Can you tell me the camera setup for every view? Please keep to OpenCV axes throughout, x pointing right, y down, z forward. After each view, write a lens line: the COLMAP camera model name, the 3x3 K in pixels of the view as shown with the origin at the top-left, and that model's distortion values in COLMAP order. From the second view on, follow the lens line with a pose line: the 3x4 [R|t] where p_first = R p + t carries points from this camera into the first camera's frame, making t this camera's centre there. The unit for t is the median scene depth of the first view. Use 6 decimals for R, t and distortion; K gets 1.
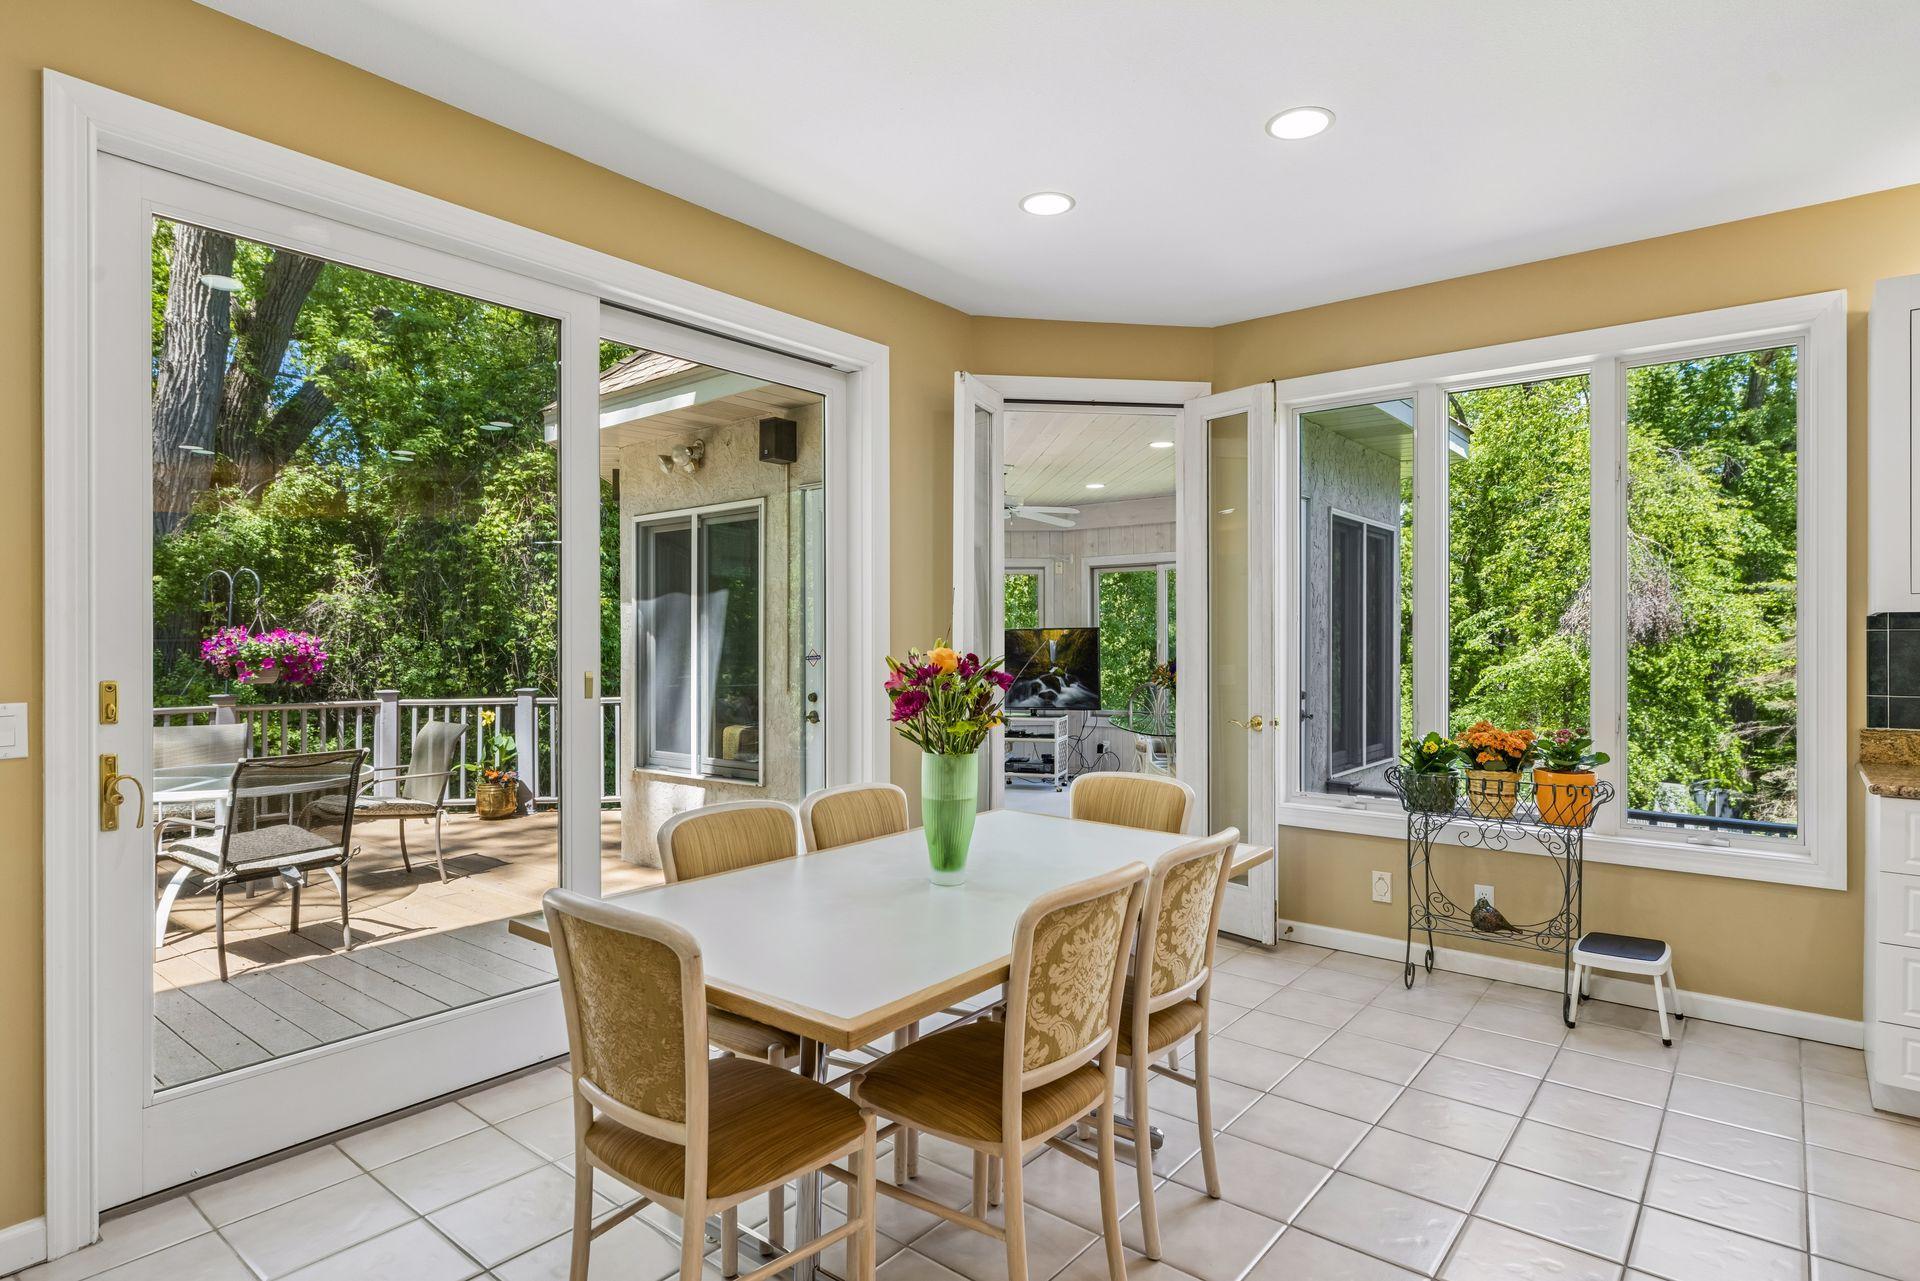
lens RADIAL K [[986.7, 0, 965.1], [0, 986.7, 623.4], [0, 0, 1]] dist [0.002716, -0.000432]
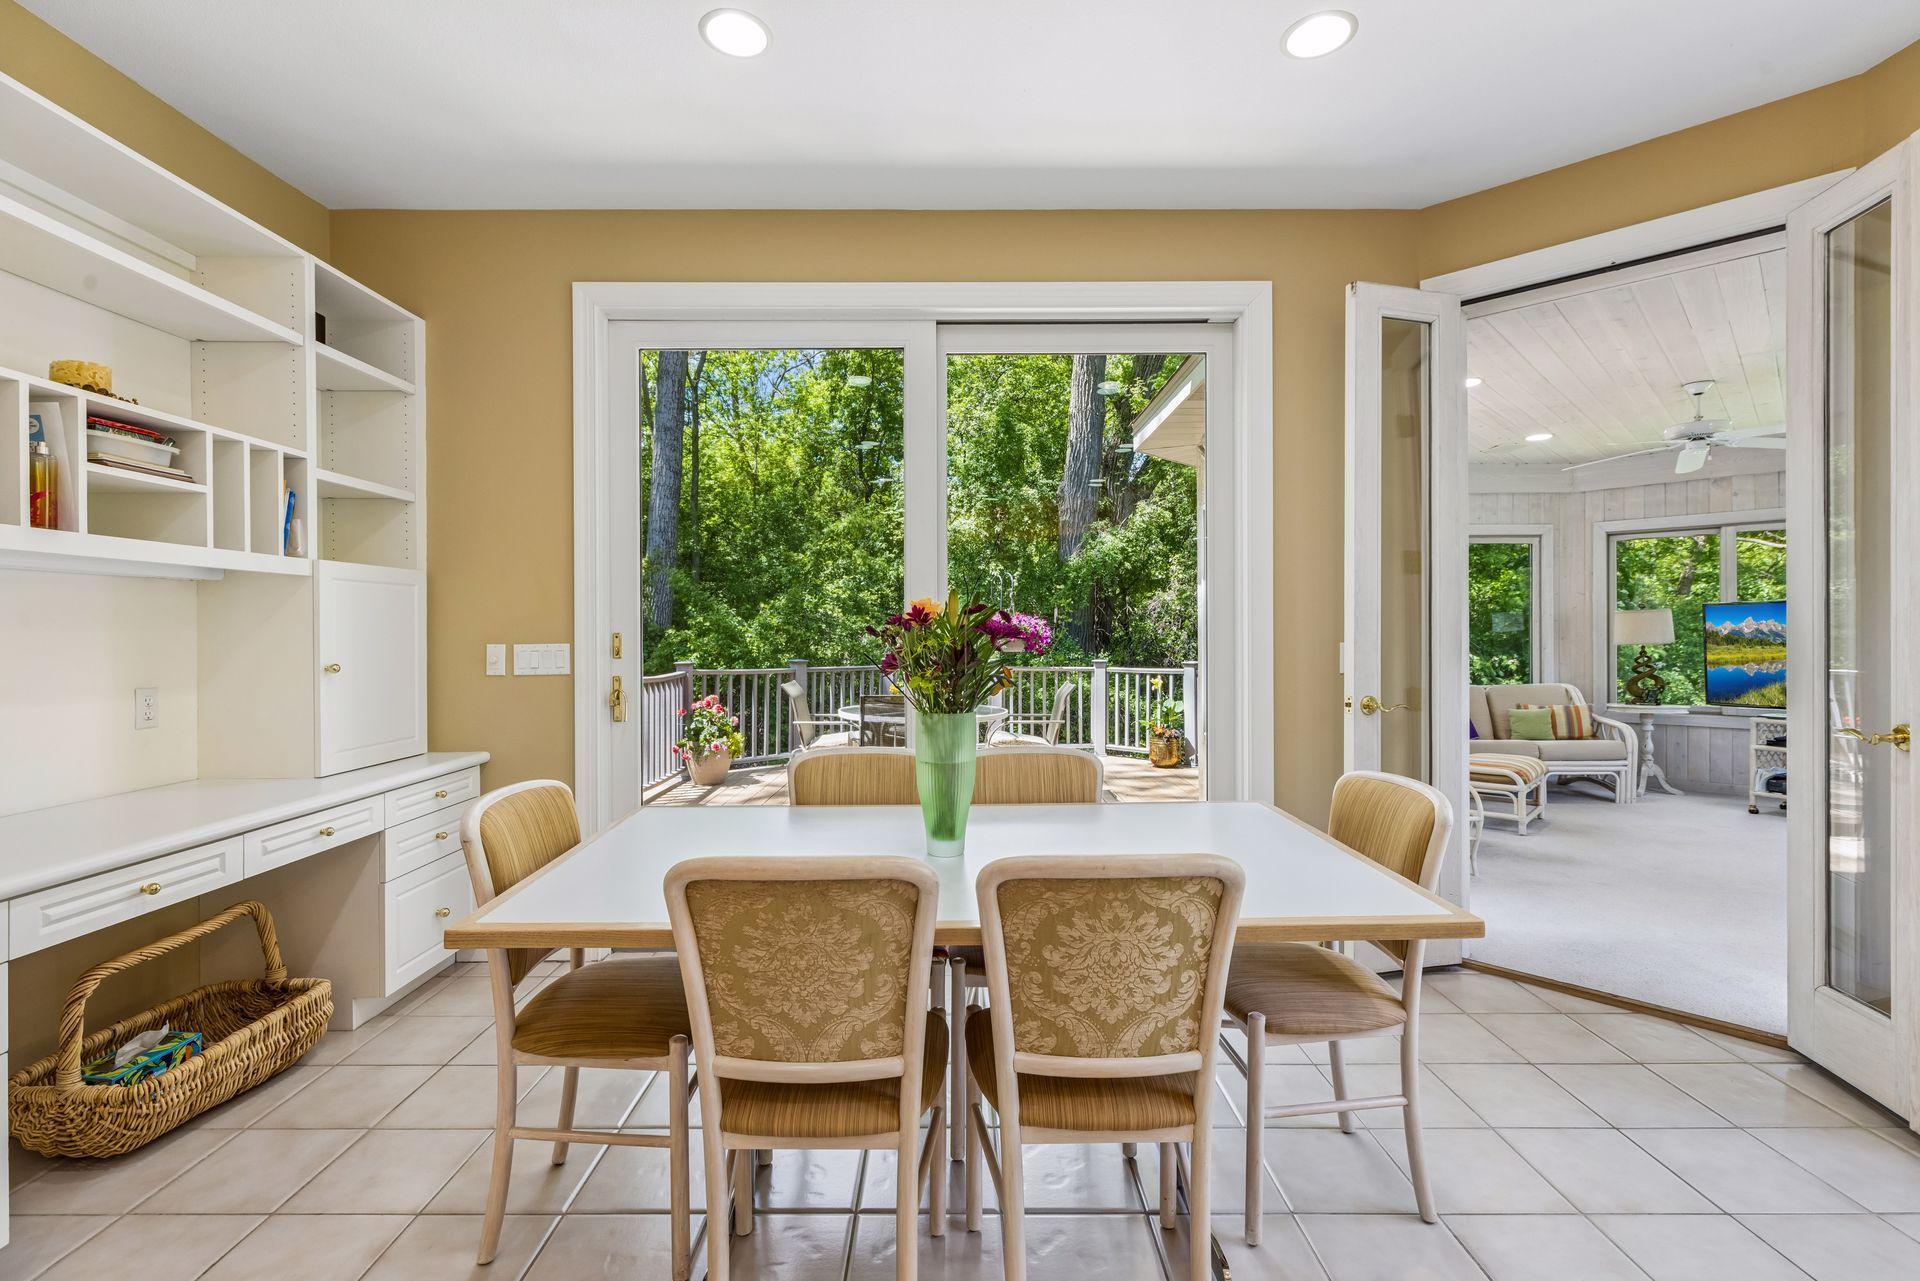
lens RADIAL K [[865.3, 0, 997.0], [0, 865.3, 646.3], [0, 0, 1]] dist [-0.001547, -0.000295]
pose [[0.624539, 0.013519, -0.780876, 0.342851], [0.007630, 0.999697, 0.023409, 0.032133], [0.780956, -0.020578, 0.624247, 0.255095]]
